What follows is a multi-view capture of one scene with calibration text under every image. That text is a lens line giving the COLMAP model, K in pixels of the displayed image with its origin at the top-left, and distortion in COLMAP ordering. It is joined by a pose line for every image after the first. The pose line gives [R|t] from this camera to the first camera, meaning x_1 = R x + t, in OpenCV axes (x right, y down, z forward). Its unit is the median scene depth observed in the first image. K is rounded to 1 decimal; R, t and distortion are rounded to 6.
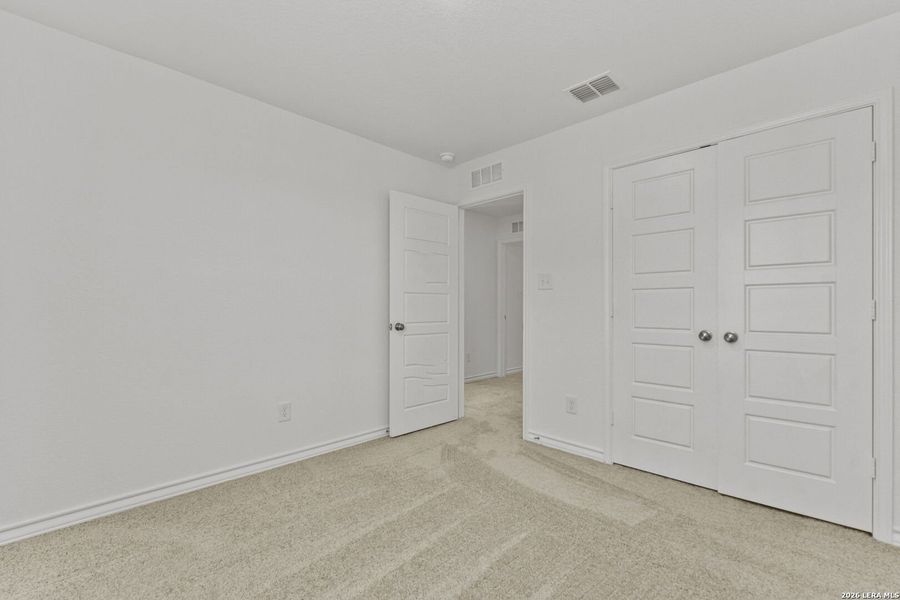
lens RADIAL K [[375.1, 0, 450.0], [0, 375.1, 300.0], [0, 0, 1]] dist [0.025217, -0.000047]
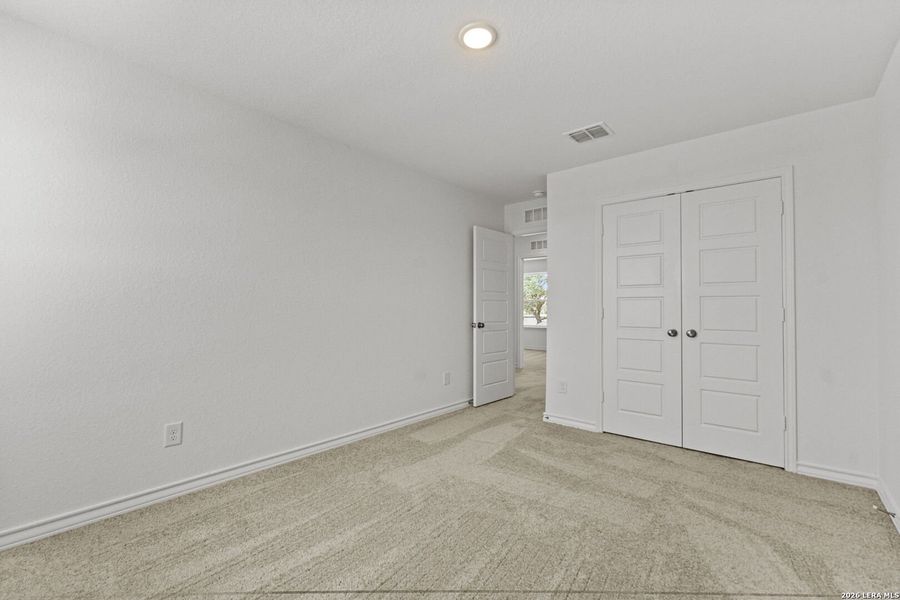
lens RADIAL K [[387.5, 0, 447.3], [0, 387.5, 299.8], [0, 0, 1]] dist [-0.000205, -0.000463]
pose [[0.994196, -0.001933, 0.107563, -0.293413], [0.002704, 0.999972, -0.007019, -0.008313], [-0.107546, 0.007269, 0.994174, -0.279956]]
